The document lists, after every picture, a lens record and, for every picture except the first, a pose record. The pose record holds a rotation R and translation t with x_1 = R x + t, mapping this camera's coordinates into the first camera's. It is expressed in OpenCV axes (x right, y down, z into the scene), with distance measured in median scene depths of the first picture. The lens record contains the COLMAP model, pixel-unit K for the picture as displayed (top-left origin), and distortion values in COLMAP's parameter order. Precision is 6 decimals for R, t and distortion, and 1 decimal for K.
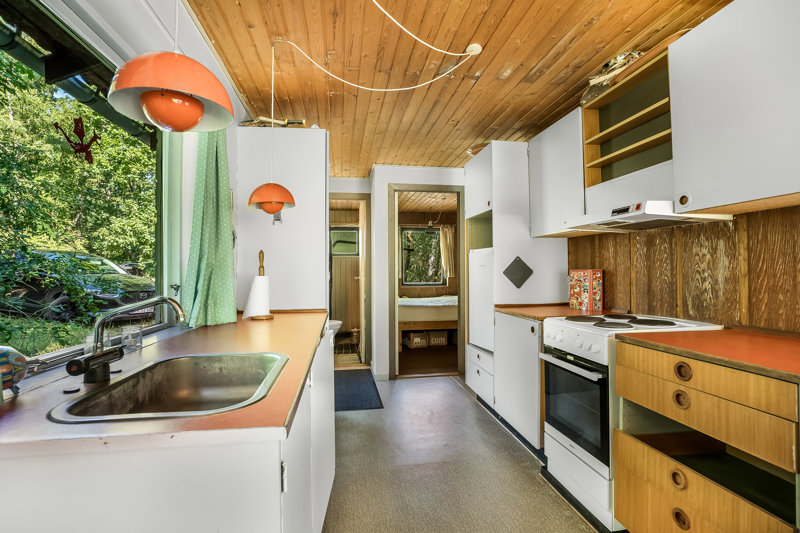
lens RADIAL K [[371.9, 0, 397.8], [0, 371.9, 269.9], [0, 0, 1]] dist [-0.001860, -0.000724]
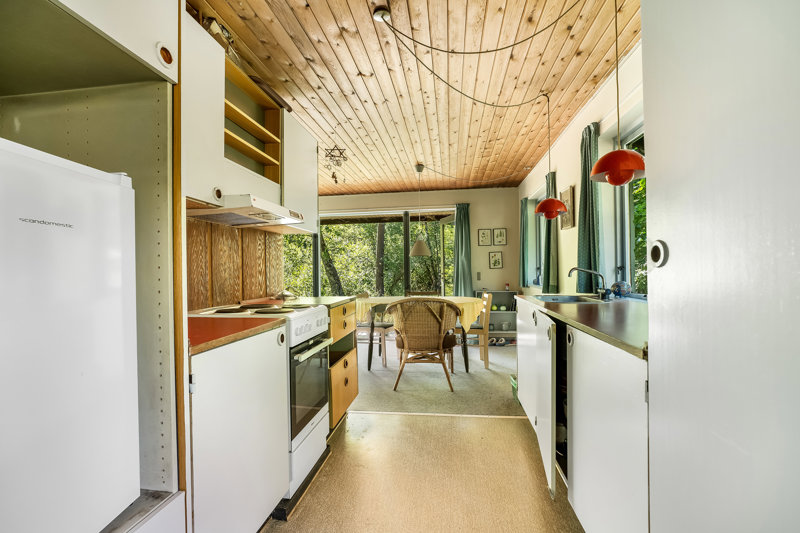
lens RADIAL K [[371.9, 0, 399.4], [0, 371.9, 265.6], [0, 0, 1]] dist [-0.001860, -0.000724]
pose [[-0.958035, 0.020730, 0.285900, -0.093170], [0.018847, 0.999779, -0.009339, 0.031962], [-0.286031, -0.003558, -0.958214, 2.002720]]
